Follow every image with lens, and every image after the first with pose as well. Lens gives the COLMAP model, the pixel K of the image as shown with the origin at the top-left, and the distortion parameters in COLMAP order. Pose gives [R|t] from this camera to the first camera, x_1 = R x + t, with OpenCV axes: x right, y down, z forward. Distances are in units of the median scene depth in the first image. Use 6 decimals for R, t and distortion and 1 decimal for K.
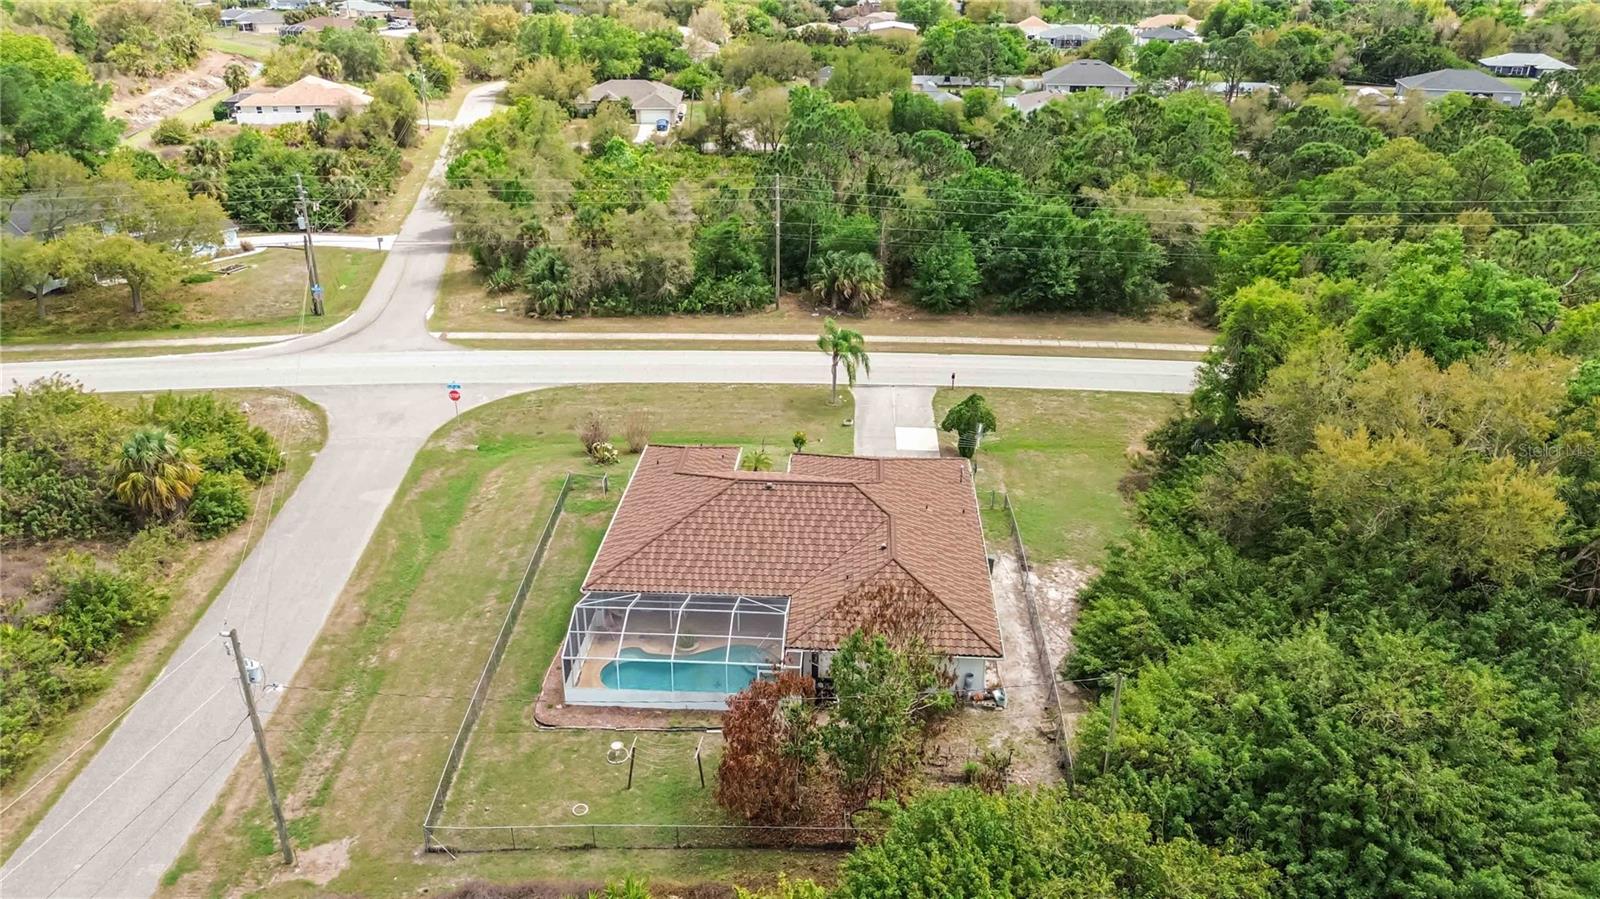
lens RADIAL K [[1112.4, 0, 801.3], [0, 1112.4, 451.7], [0, 0, 1]] dist [0.062513, -0.062164]
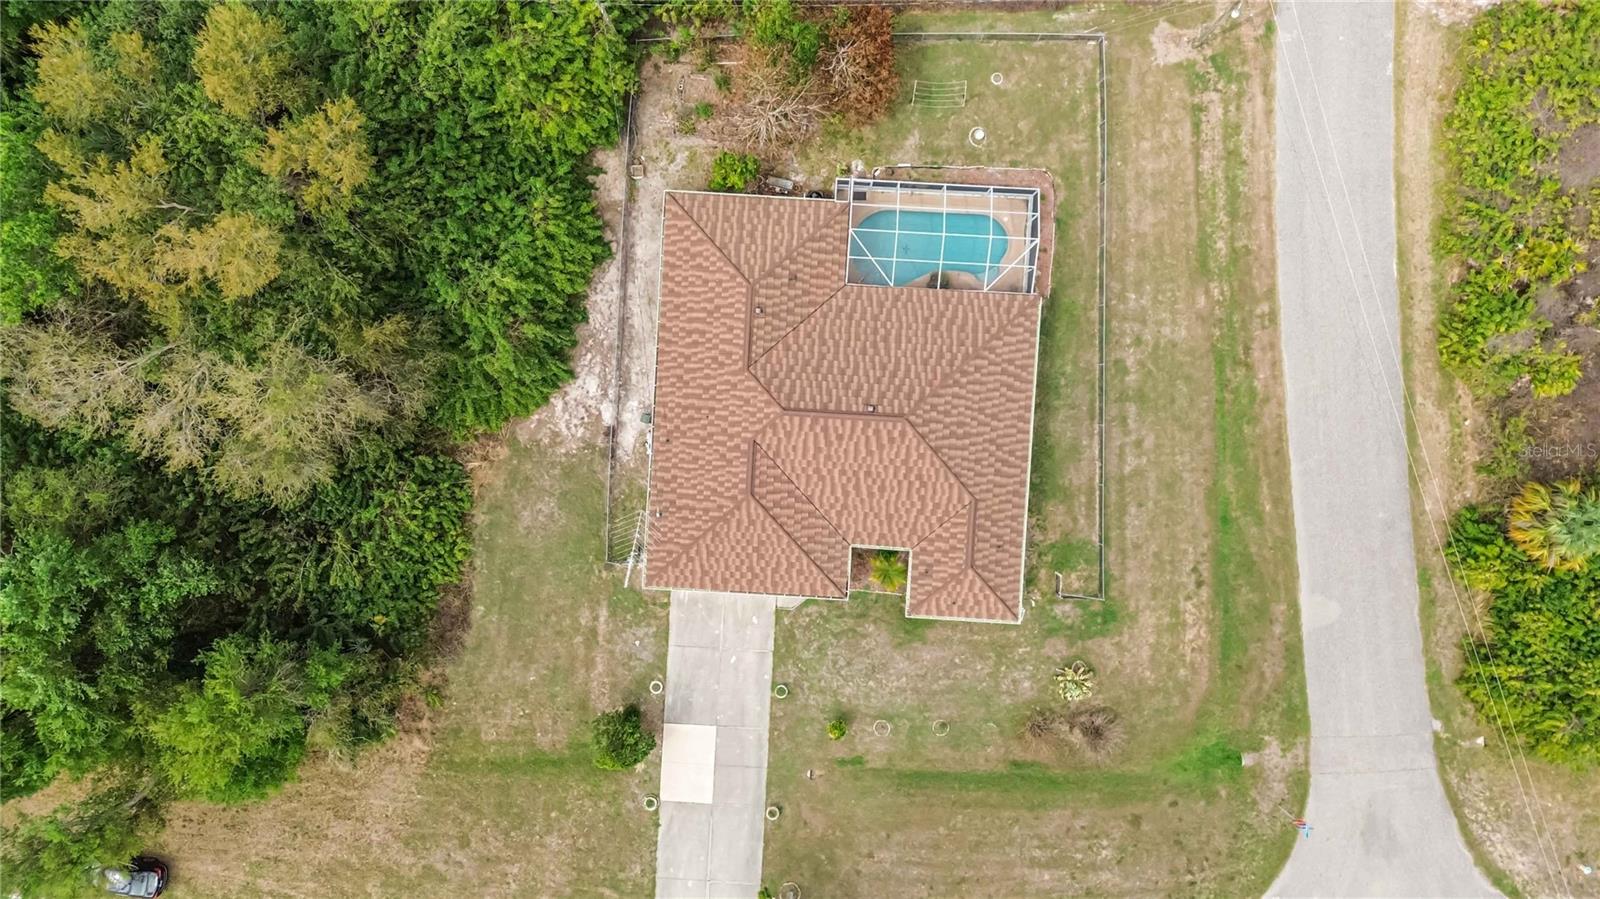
lens RADIAL K [[1112.4, 0, 801.3], [0, 1112.4, 451.7], [0, 0, 1]] dist [0.062513, -0.062164]
pose [[-0.999986, -0.000714, 0.005165, 0.014573], [0.004945, -0.443921, 0.896052, -0.462293], [0.001653, 0.896066, 0.443919, 0.333362]]
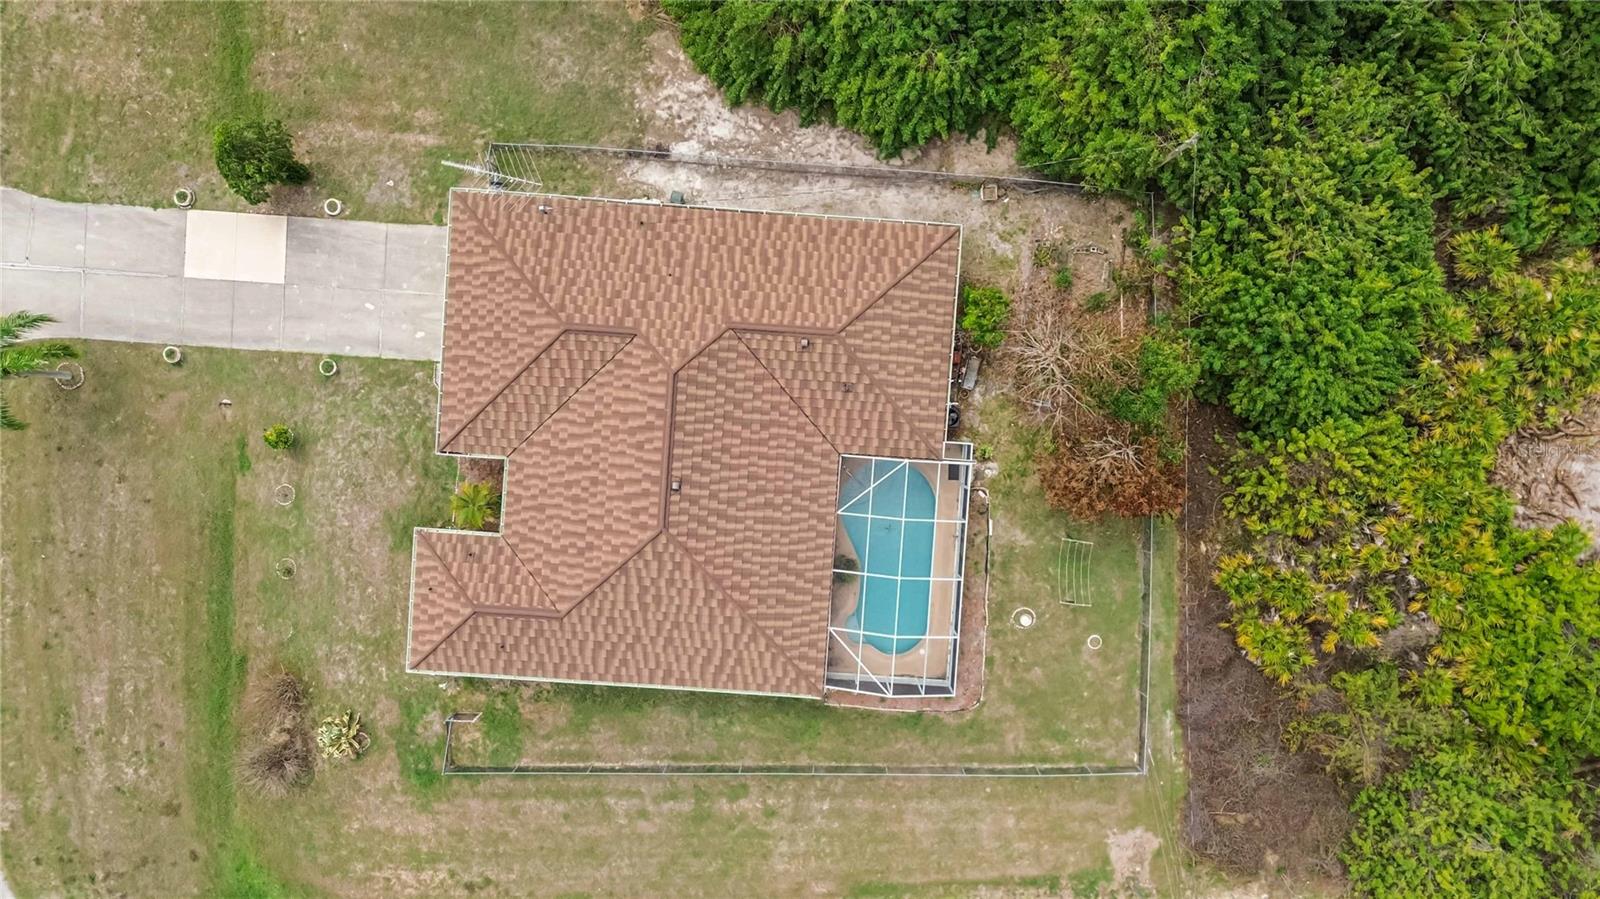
lens RADIAL K [[1123.7, 0, 800.0], [0, 1123.7, 449.5], [0, 0, 1]] dist [0.060340, -0.068571]
pose [[0.010467, -0.999112, -0.040801, 0.015257], [0.421147, -0.032603, 0.906406, -0.337472], [-0.906932, -0.026671, 0.420431, 0.332956]]
